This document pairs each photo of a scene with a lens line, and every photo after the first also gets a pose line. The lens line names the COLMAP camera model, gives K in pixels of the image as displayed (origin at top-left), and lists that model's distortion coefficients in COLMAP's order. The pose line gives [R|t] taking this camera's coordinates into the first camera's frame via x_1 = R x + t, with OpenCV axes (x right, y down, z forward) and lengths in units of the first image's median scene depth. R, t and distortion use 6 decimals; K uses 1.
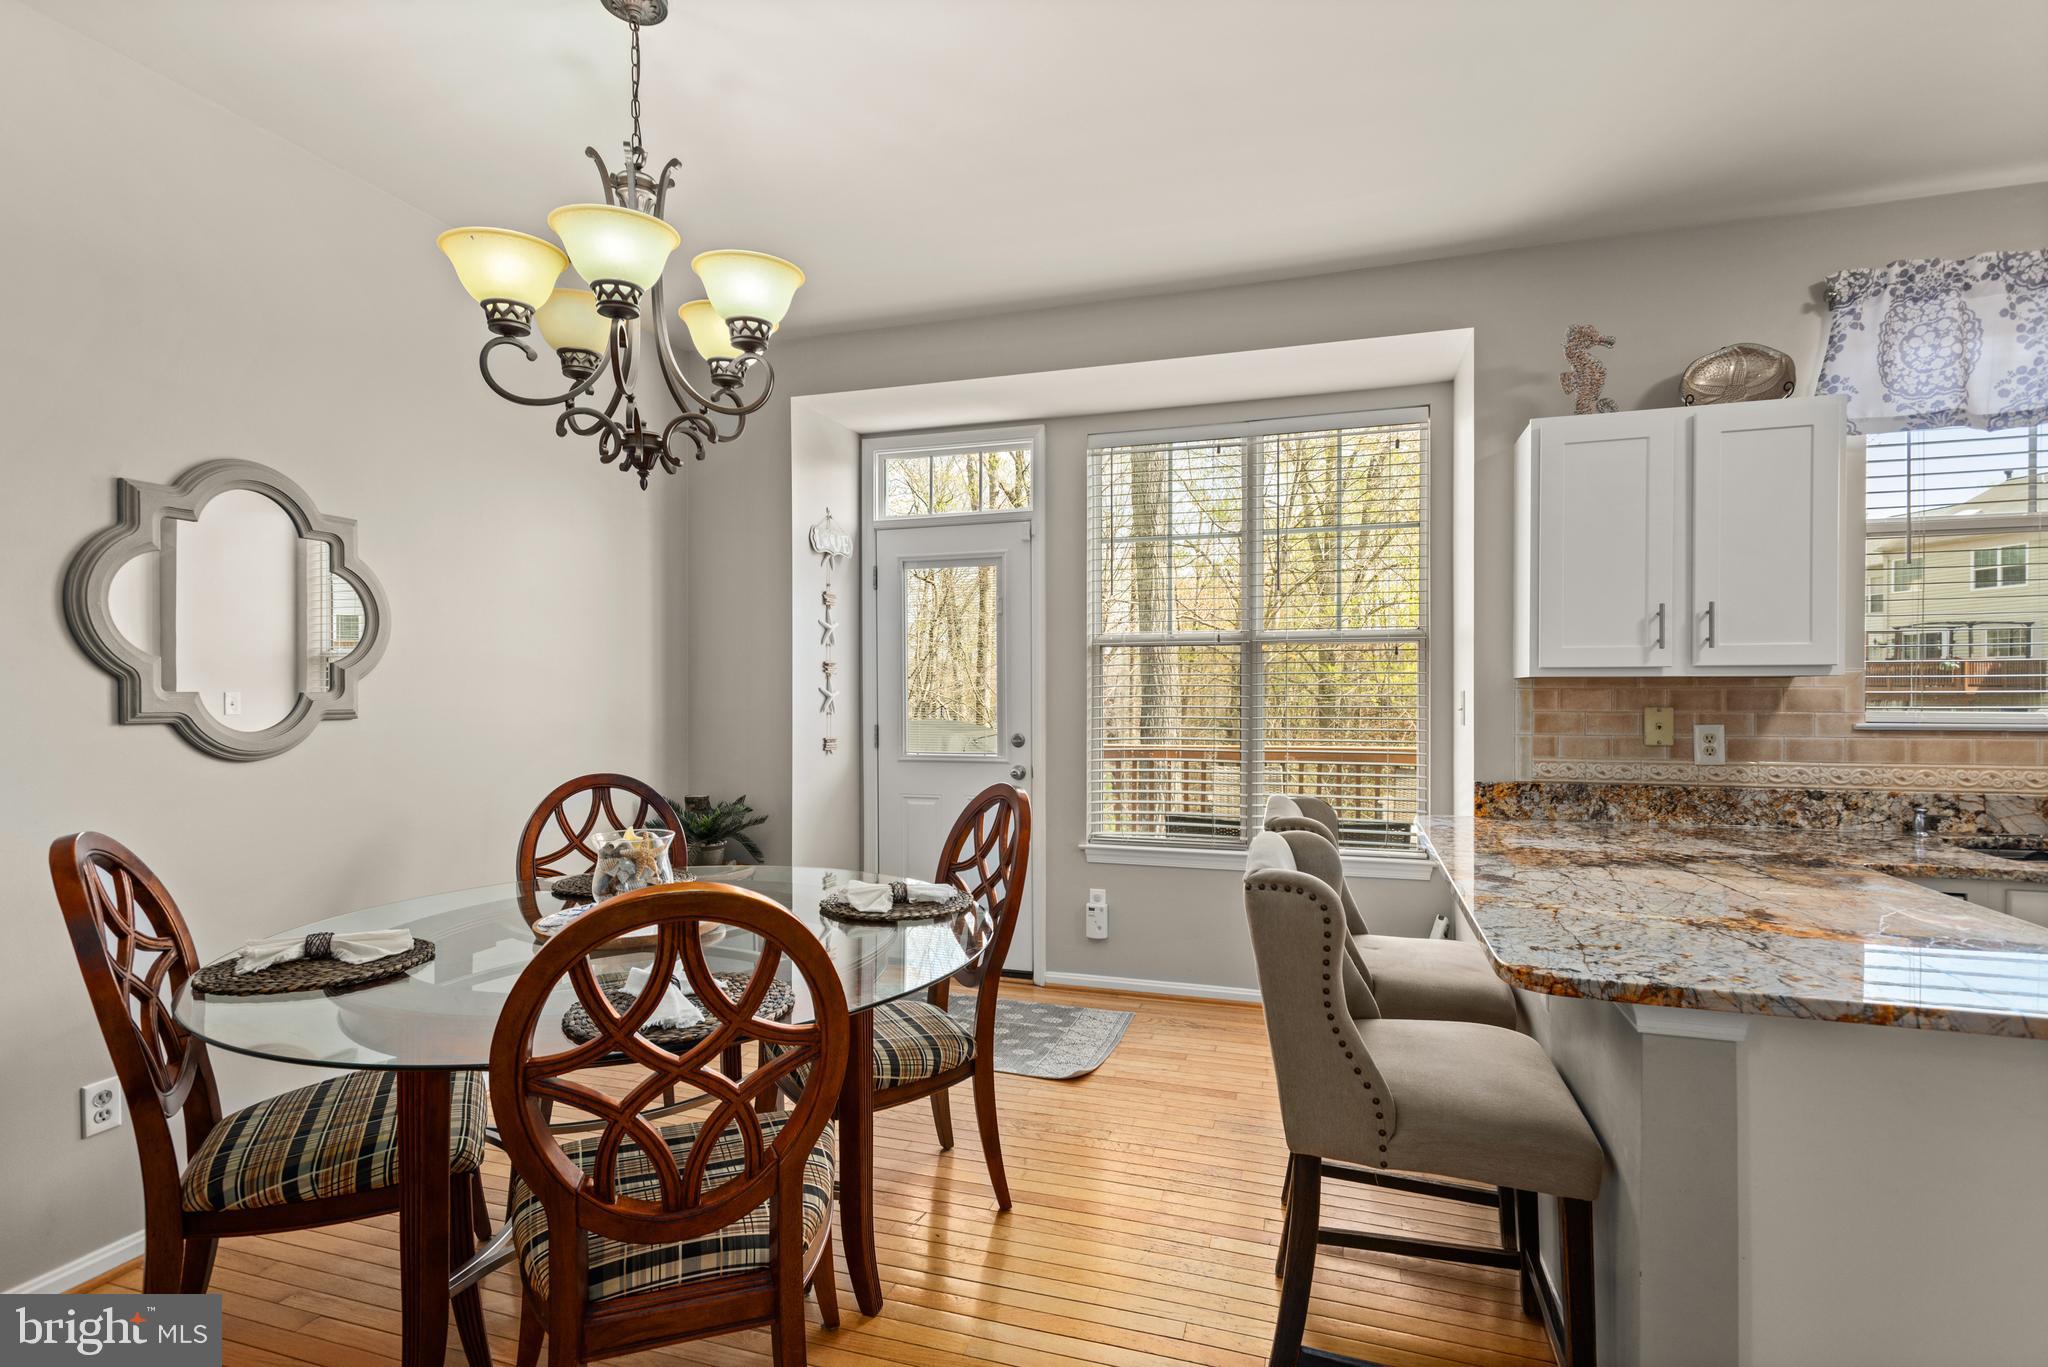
lens RADIAL K [[984.5, 0, 1020.9], [0, 984.5, 692.3], [0, 0, 1]] dist [0.021273, -0.000824]
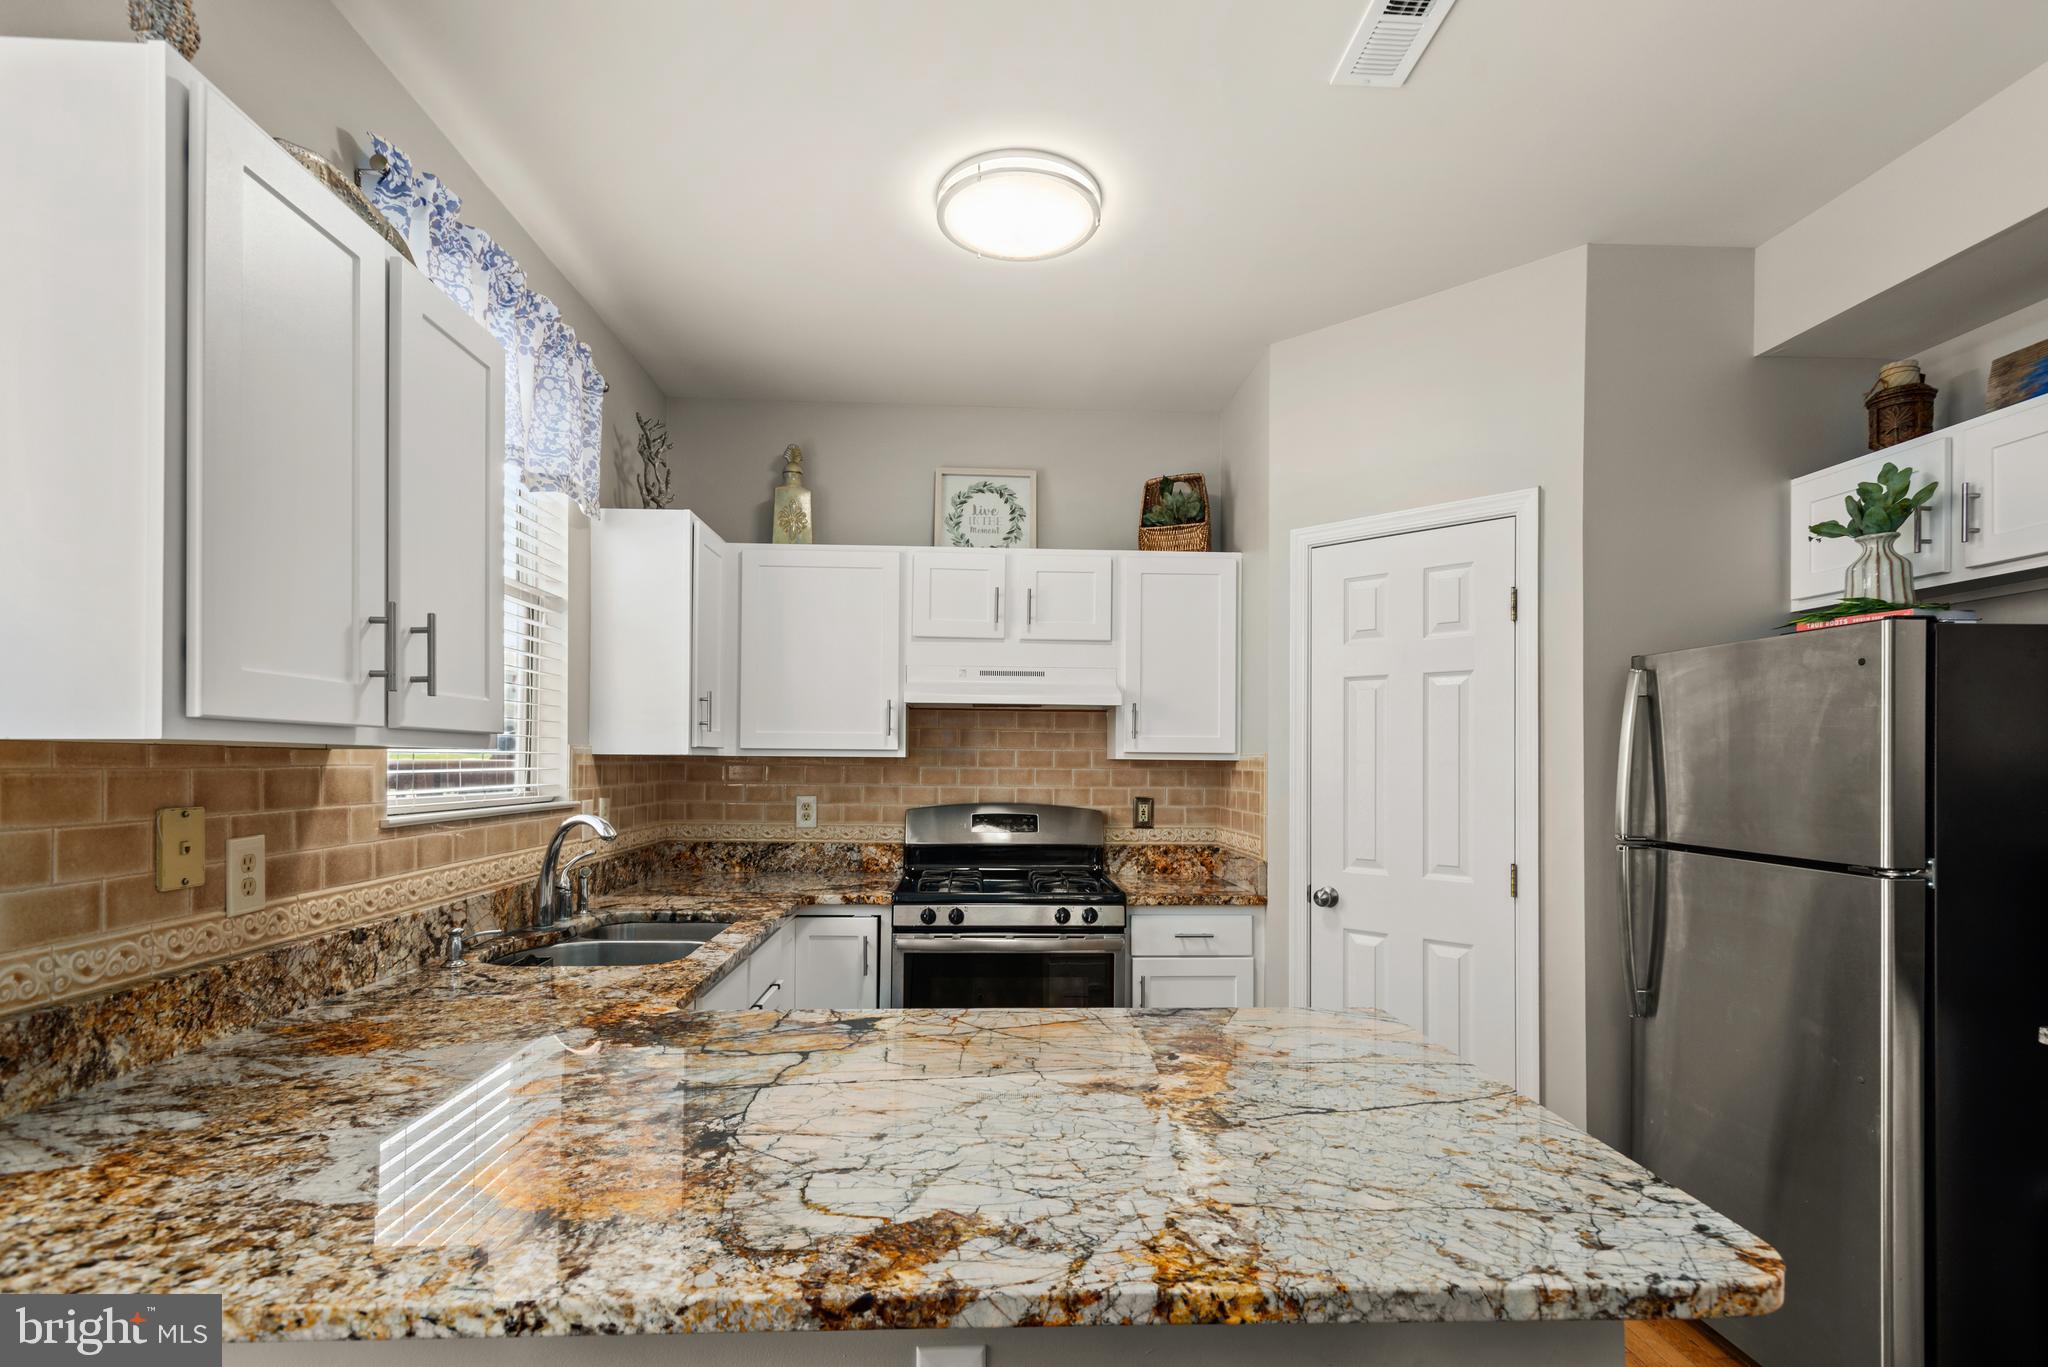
lens RADIAL K [[984.0, 0, 1018.9], [0, 984.0, 749.4], [0, 0, 1]] dist [0.021500, -0.007252]
pose [[-0.350400, 0.012446, 0.936517, 0.056386], [-0.002104, 0.999899, -0.014075, -0.007290], [-0.936598, -0.006903, -0.350338, 0.816477]]
